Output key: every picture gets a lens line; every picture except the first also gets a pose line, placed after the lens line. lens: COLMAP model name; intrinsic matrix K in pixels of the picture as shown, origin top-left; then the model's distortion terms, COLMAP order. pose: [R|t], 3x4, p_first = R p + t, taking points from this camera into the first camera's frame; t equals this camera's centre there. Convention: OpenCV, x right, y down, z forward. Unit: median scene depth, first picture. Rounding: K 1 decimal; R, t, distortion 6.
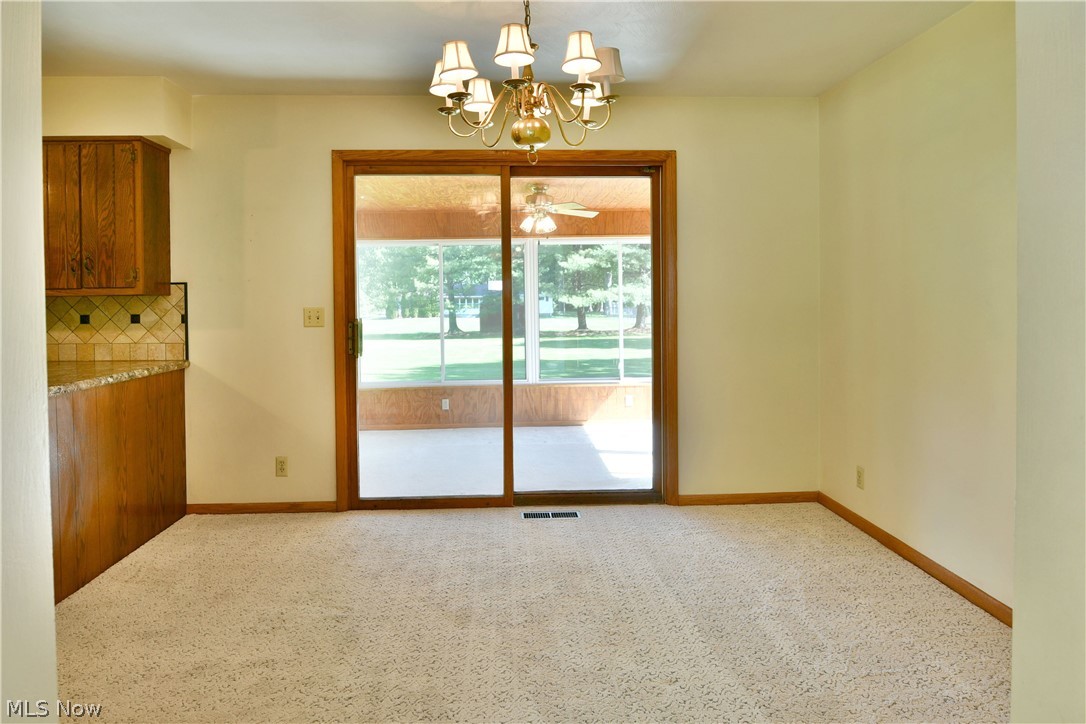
lens RADIAL K [[670.8, 0, 564.7], [0, 670.8, 331.1], [0, 0, 1]] dist [-0.001934, -0.000949]
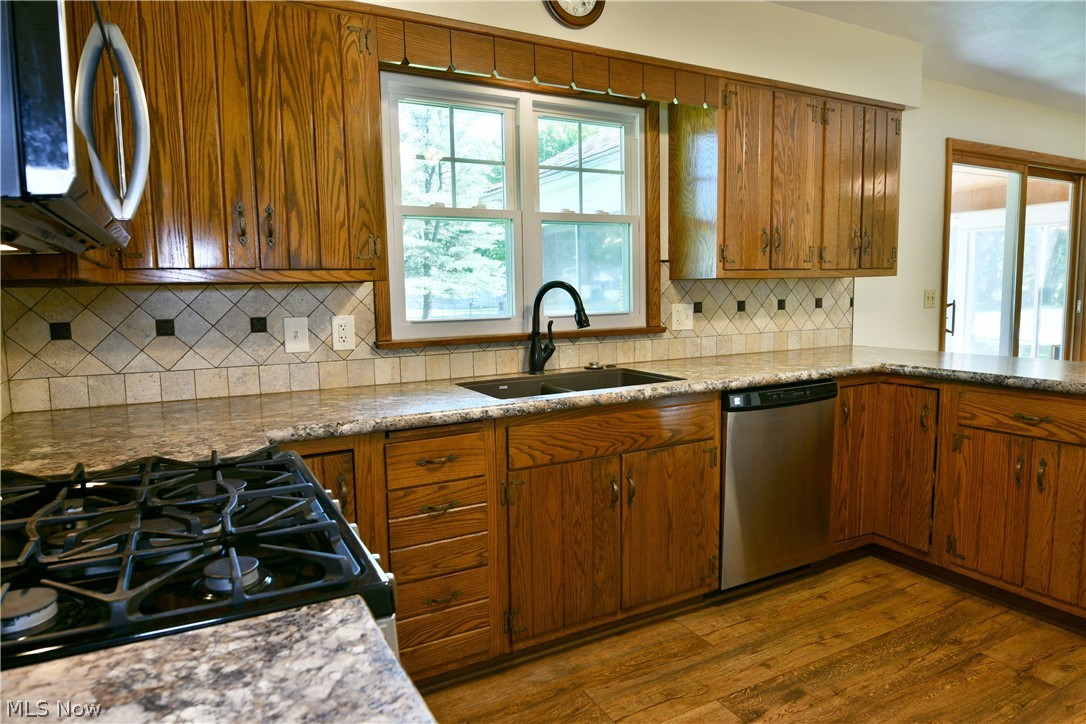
lens RADIAL K [[642.3, 0, 610.0], [0, 642.3, 340.2], [0, 0, 1]] dist [-0.000716, -0.032507]
pose [[0.903562, -0.042486, 0.426345, -1.340008], [0.030372, 0.998919, 0.035177, -0.007341], [-0.427378, -0.018836, 0.903877, 0.335515]]
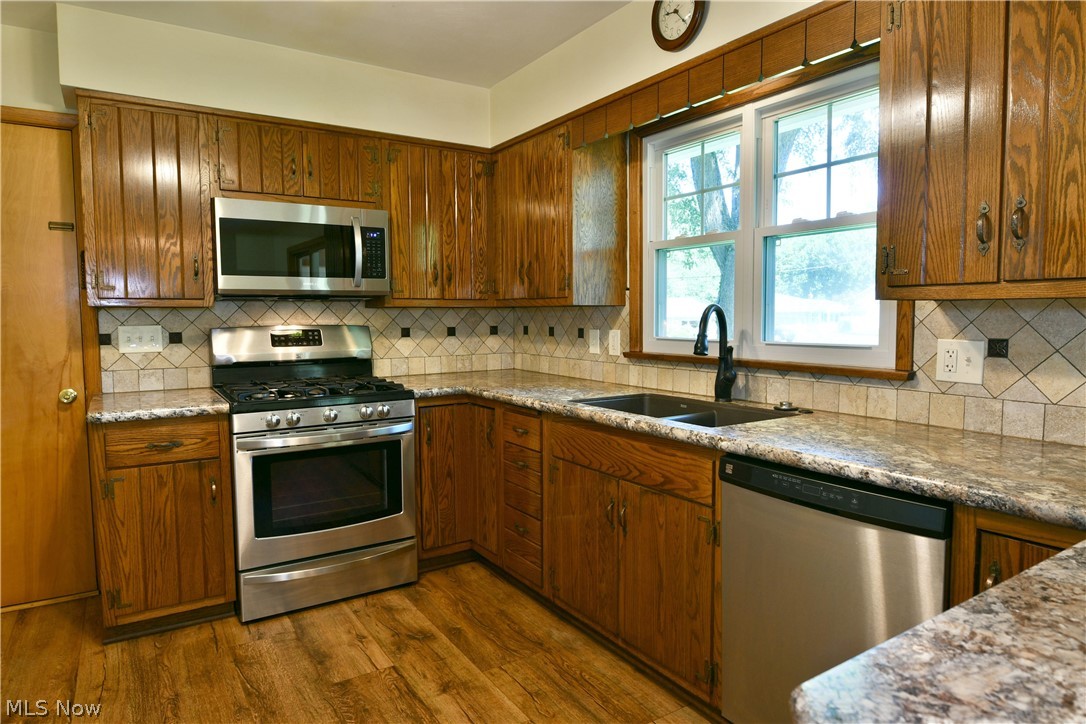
lens RADIAL K [[654.9, 0, 487.9], [0, 654.9, 338.0], [0, 0, 1]] dist [-0.018203, -0.001938]
pose [[0.433747, 0.039330, -0.900176, -0.626011], [-0.041410, 0.998861, 0.023688, -0.019899], [0.900083, 0.027001, 0.434881, 0.483549]]
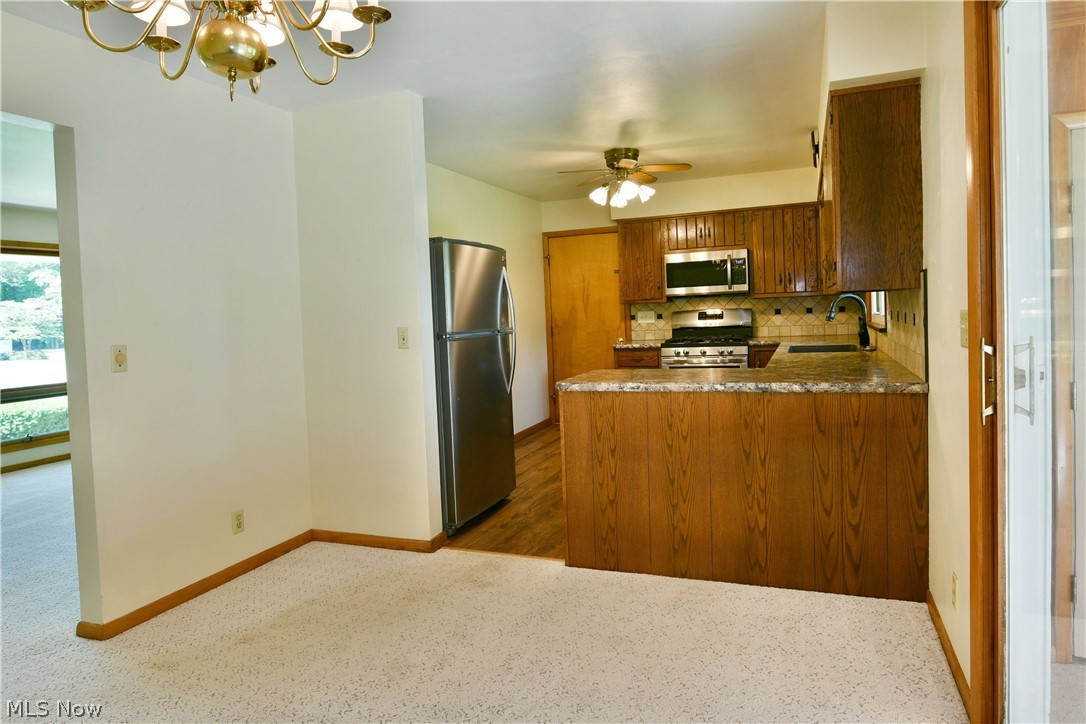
lens RADIAL K [[689.2, 0, 546.5], [0, 689.2, 355.4], [0, 0, 1]] dist [-0.007087, -0.003512]
pose [[-0.454497, 0.085732, -0.886613, 0.247850], [0.004283, 0.995556, 0.094070, -0.055243], [0.890738, 0.038957, -0.452845, 1.035063]]
